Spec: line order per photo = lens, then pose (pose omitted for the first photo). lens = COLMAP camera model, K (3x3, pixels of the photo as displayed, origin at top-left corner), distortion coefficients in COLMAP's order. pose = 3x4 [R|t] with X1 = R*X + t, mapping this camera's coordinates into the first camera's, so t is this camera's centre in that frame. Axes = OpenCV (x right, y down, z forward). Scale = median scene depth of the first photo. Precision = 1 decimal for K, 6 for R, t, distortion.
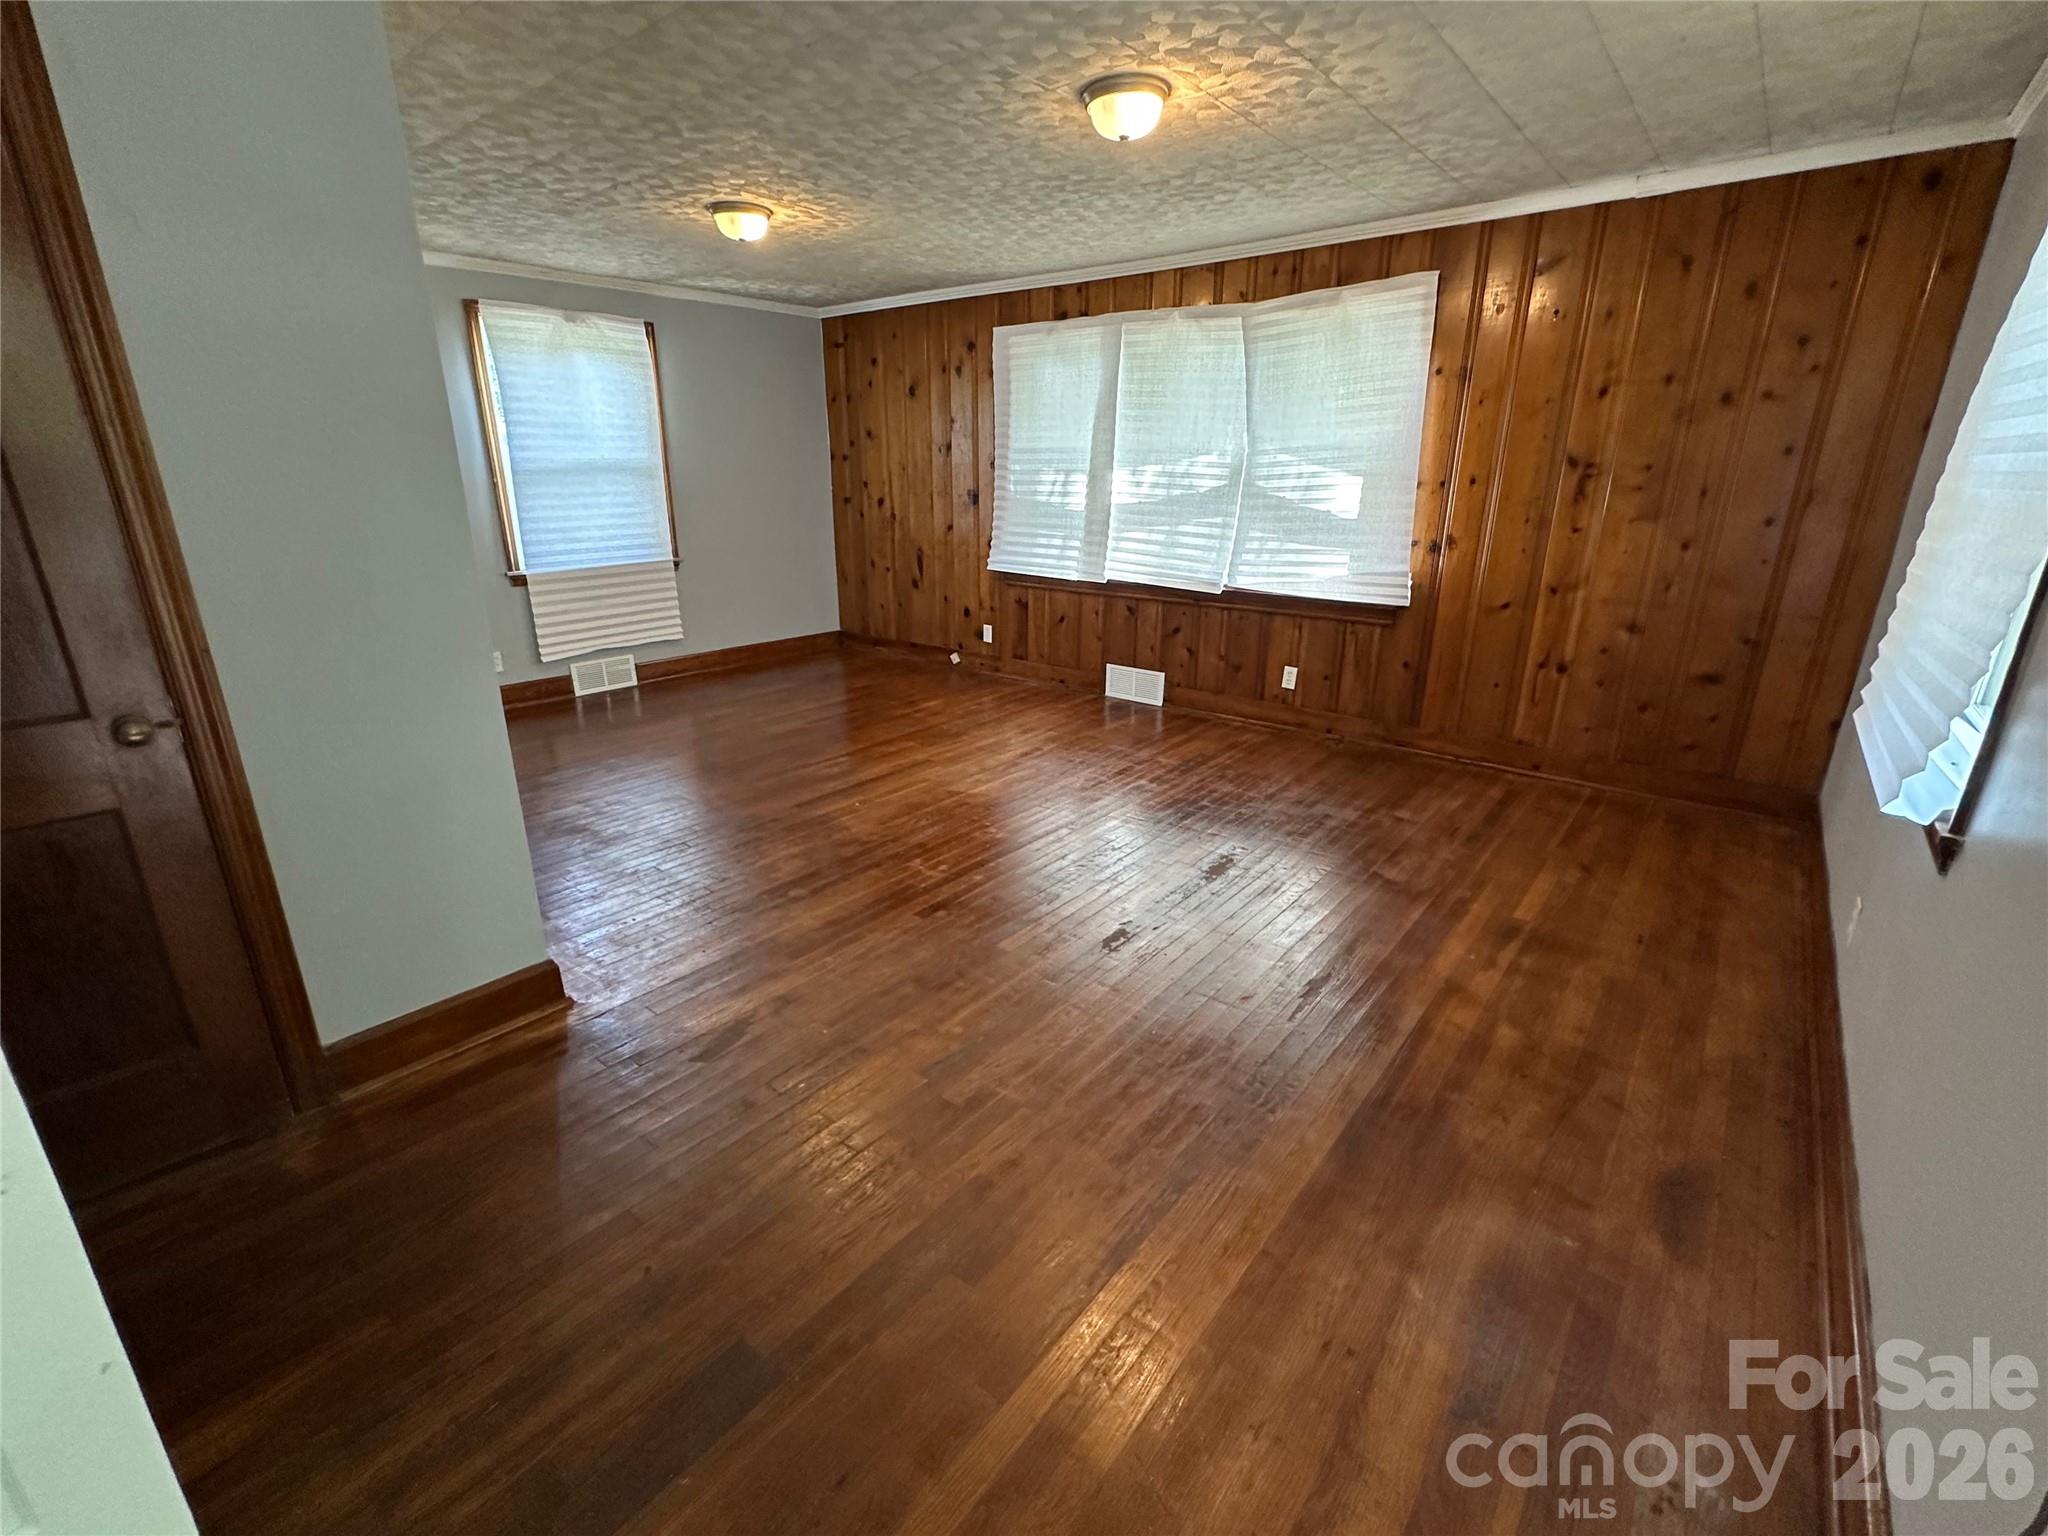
lens RADIAL K [[892.7, 0, 1028.0], [0, 892.7, 756.2], [0, 0, 1]] dist [-0.001090, 0.001109]
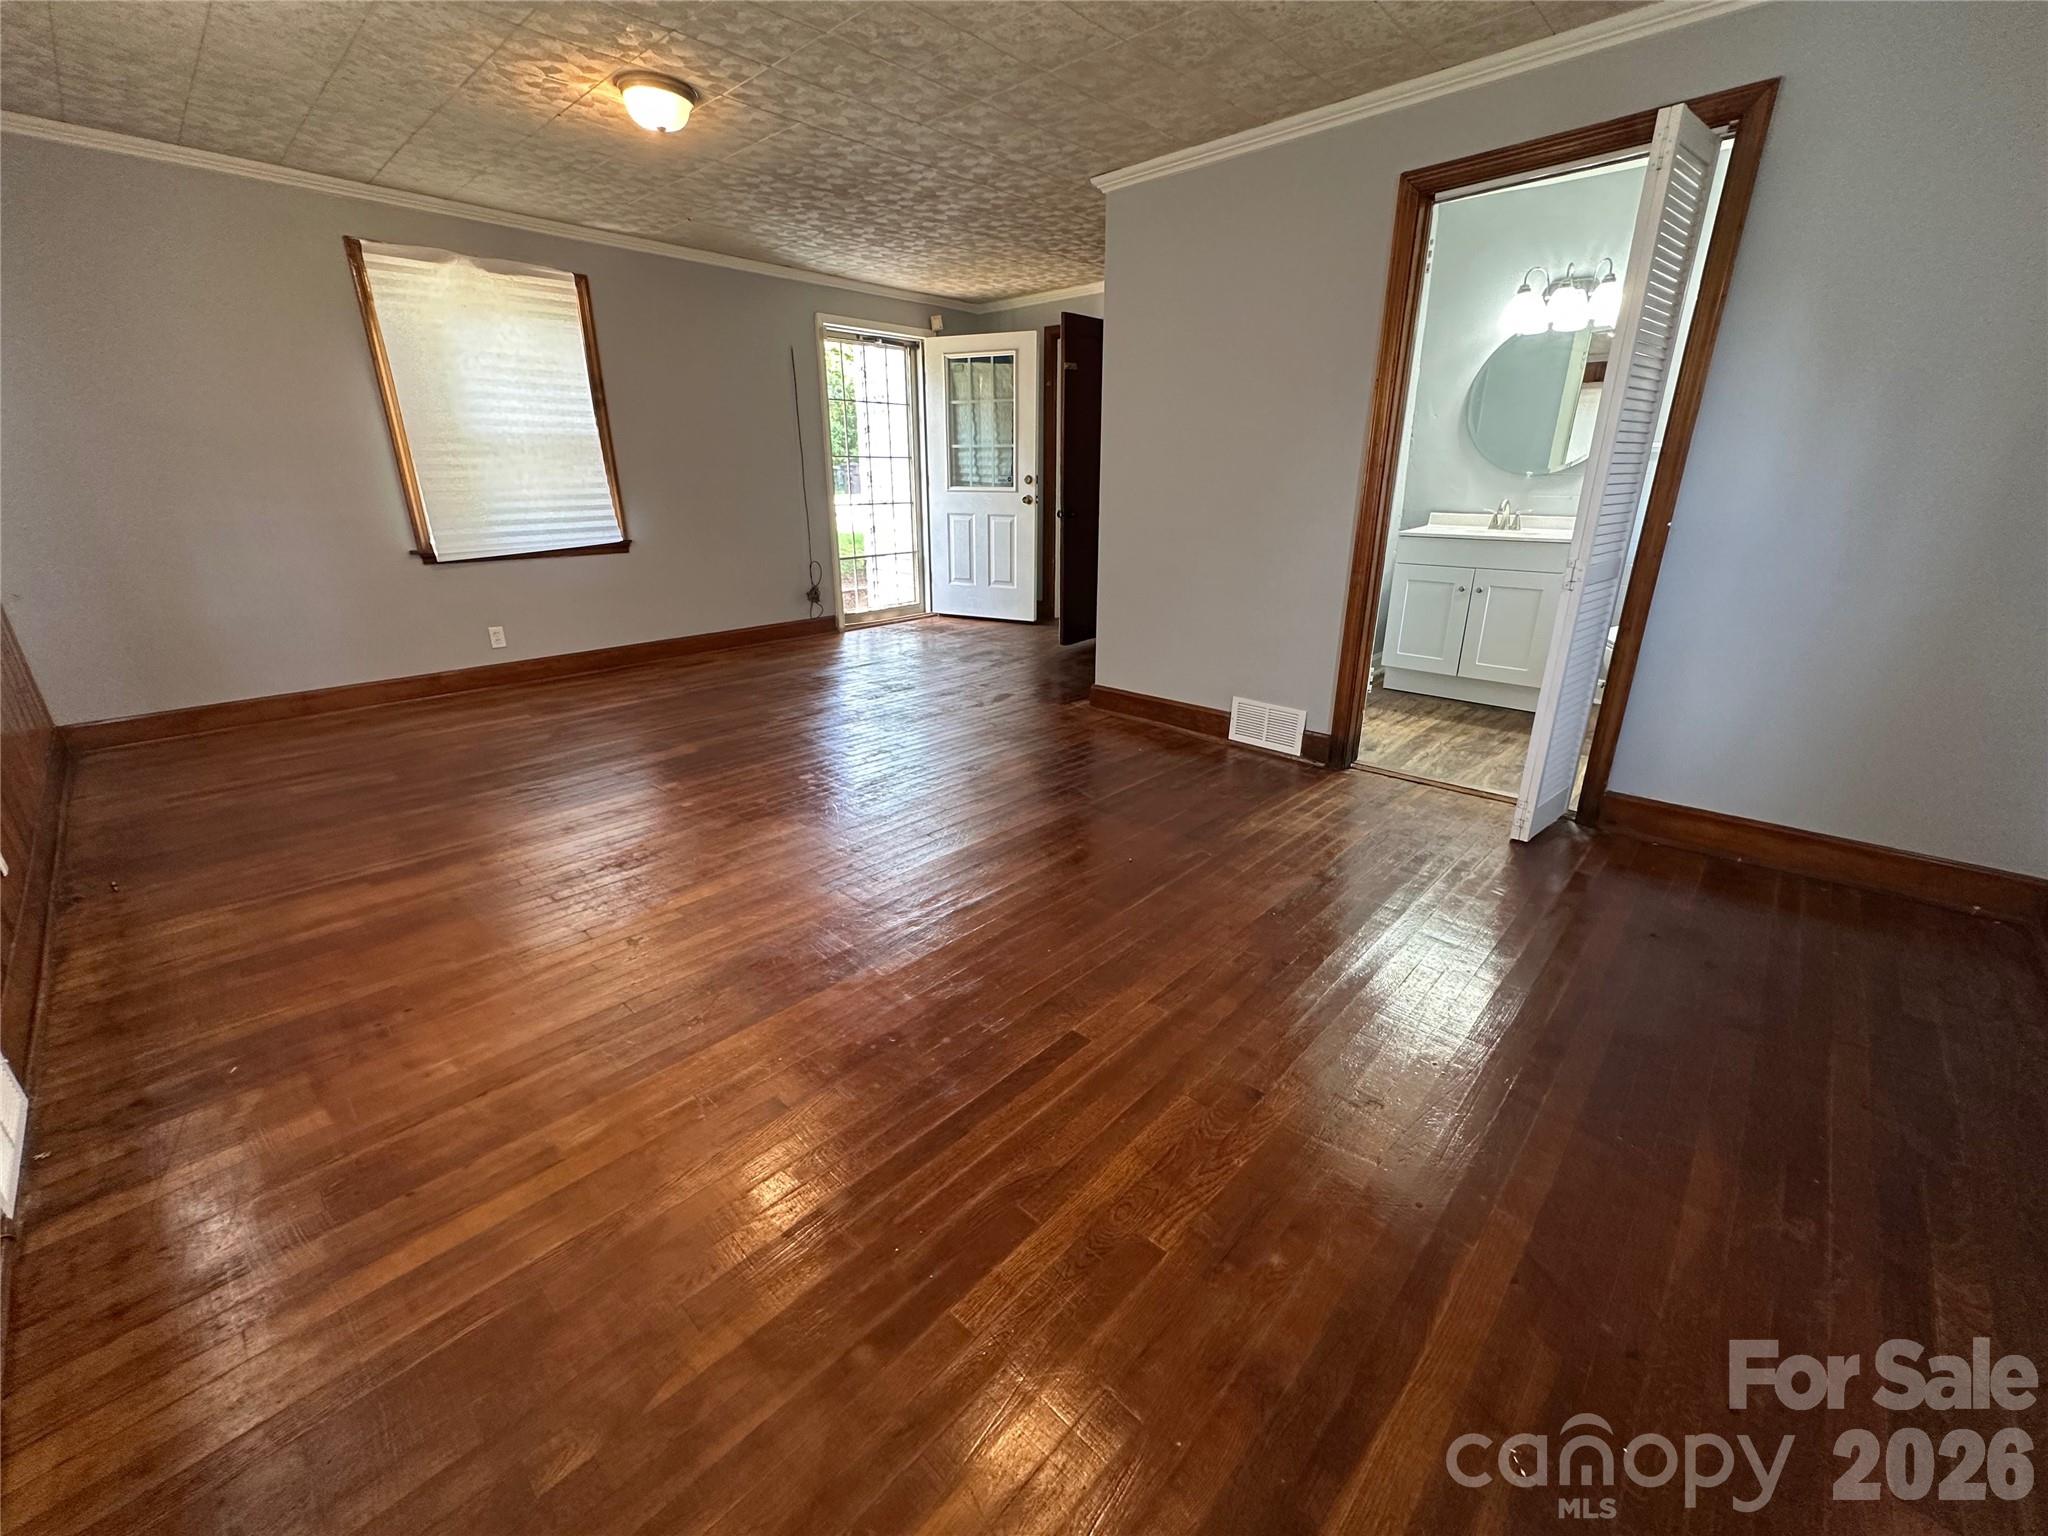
lens RADIAL K [[829.7, 0, 1032.8], [0, 829.7, 766.0], [0, 0, 1]] dist [-0.004021, 0.000308]
pose [[-0.997331, -0.031052, 0.066086, -0.299852], [0.015480, 0.794574, 0.606970, -0.426732], [-0.071358, 0.606372, -0.791973, 1.472418]]
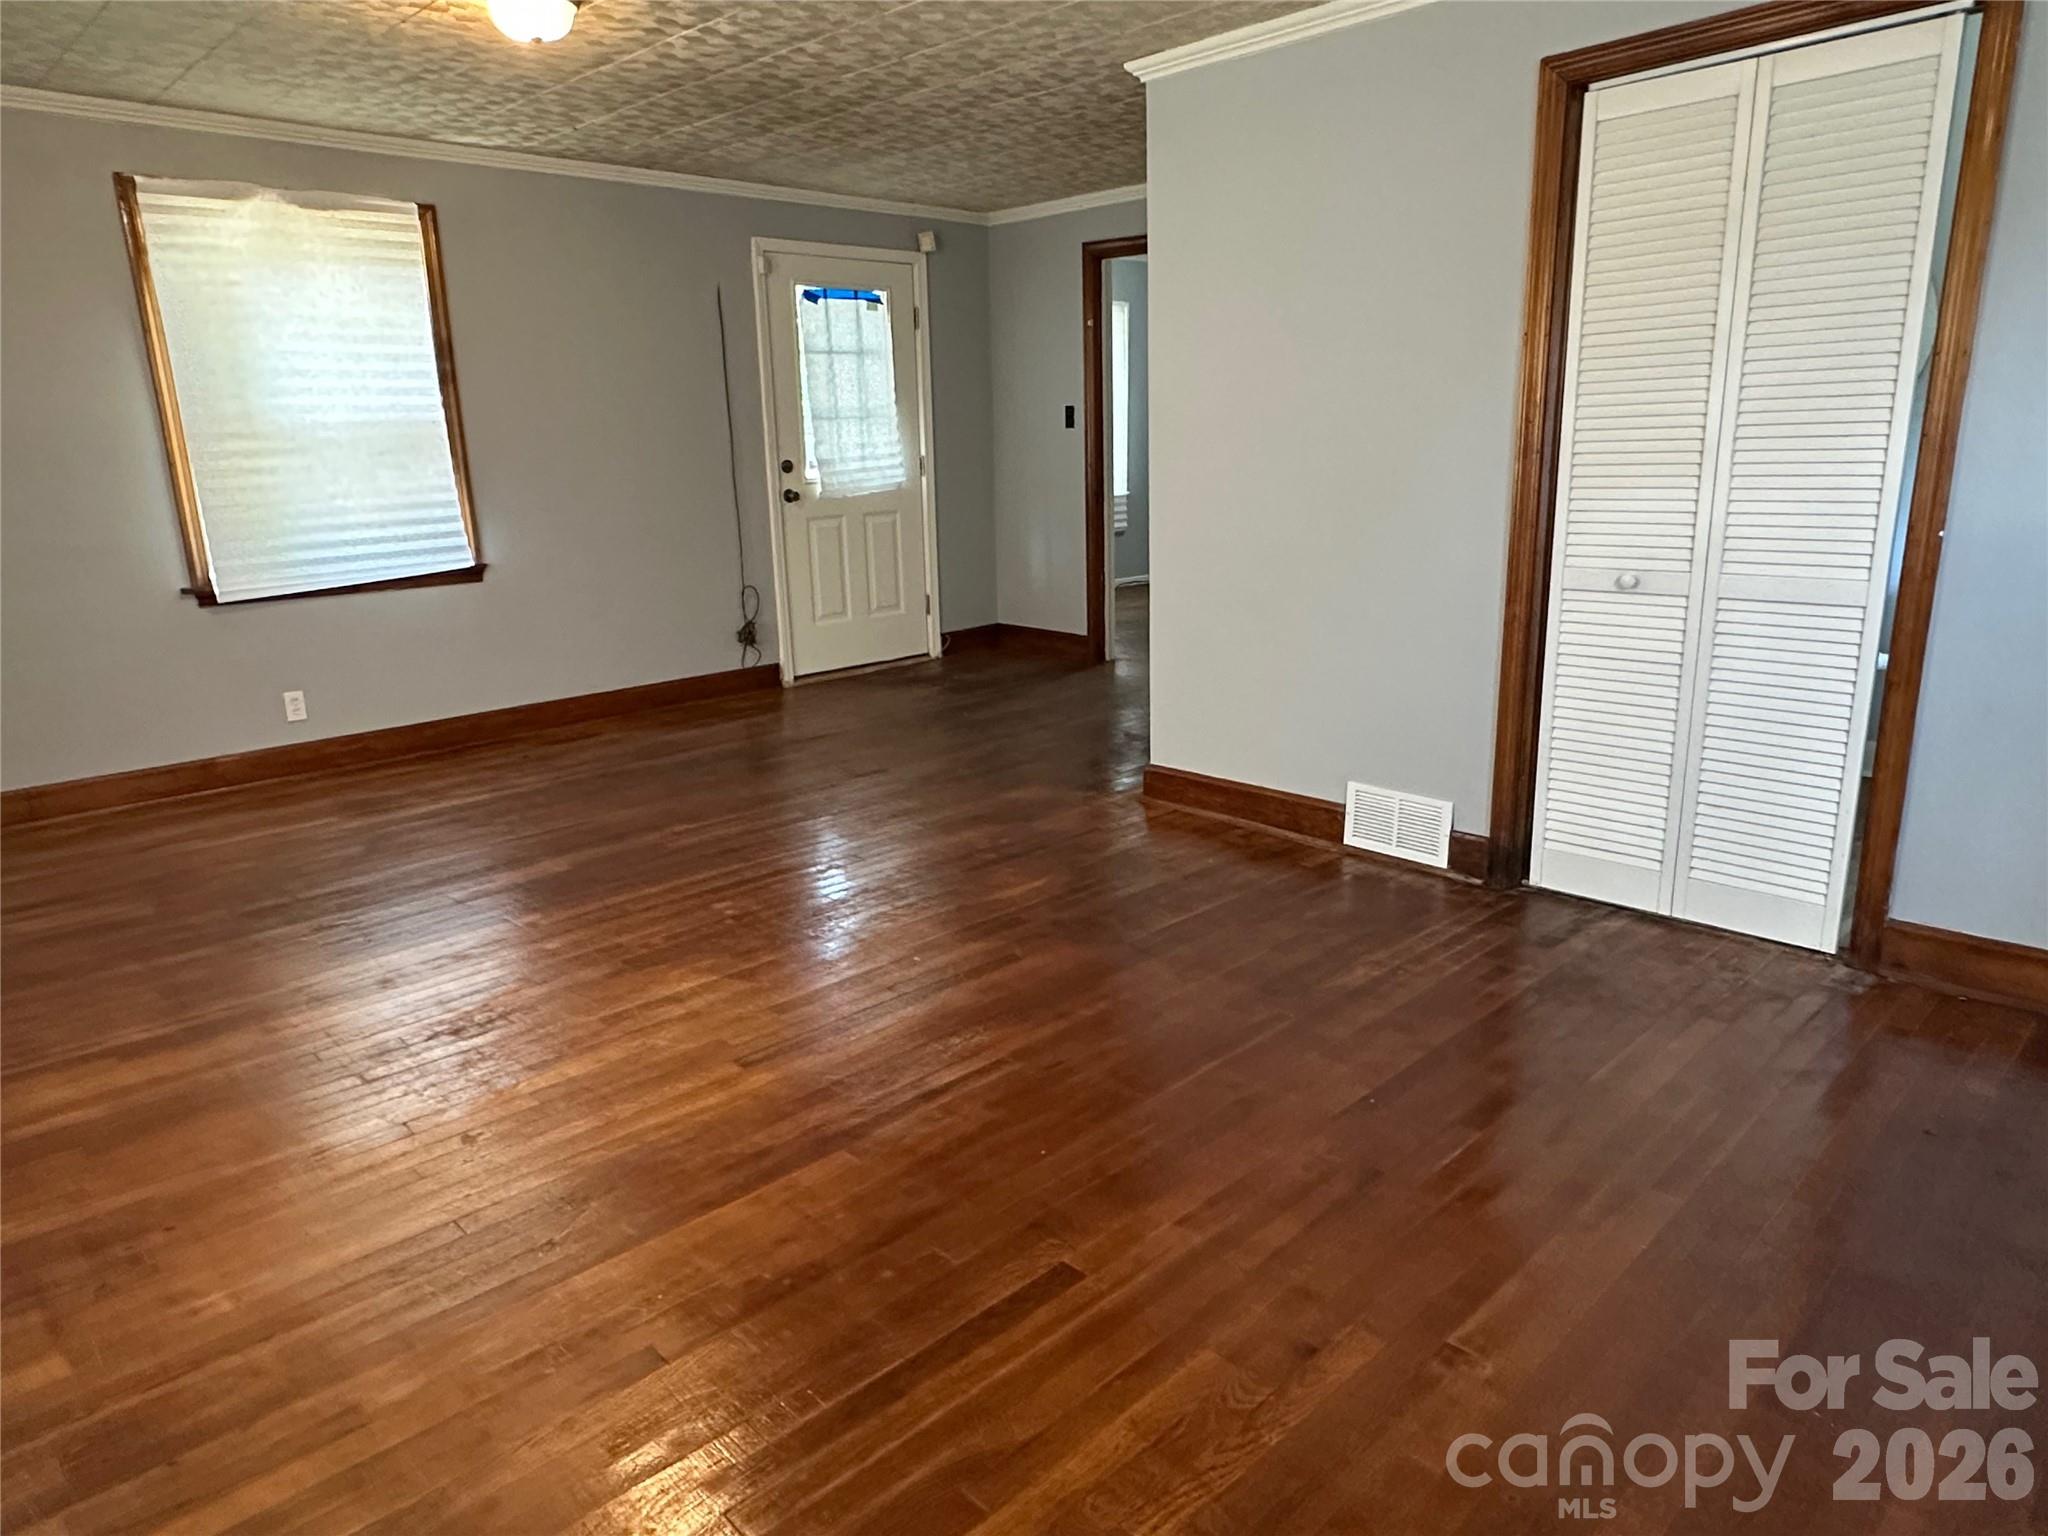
lens RADIAL K [[1306.8, 0, 1038.5], [0, 1306.8, 778.4], [0, 0, 1]] dist [-0.007159, 0.004750]
pose [[-0.993054, -0.014626, 0.116750, -0.342206], [0.051374, 0.838775, 0.542049, -0.472471], [-0.105855, 0.544282, -0.832197, 1.522252]]
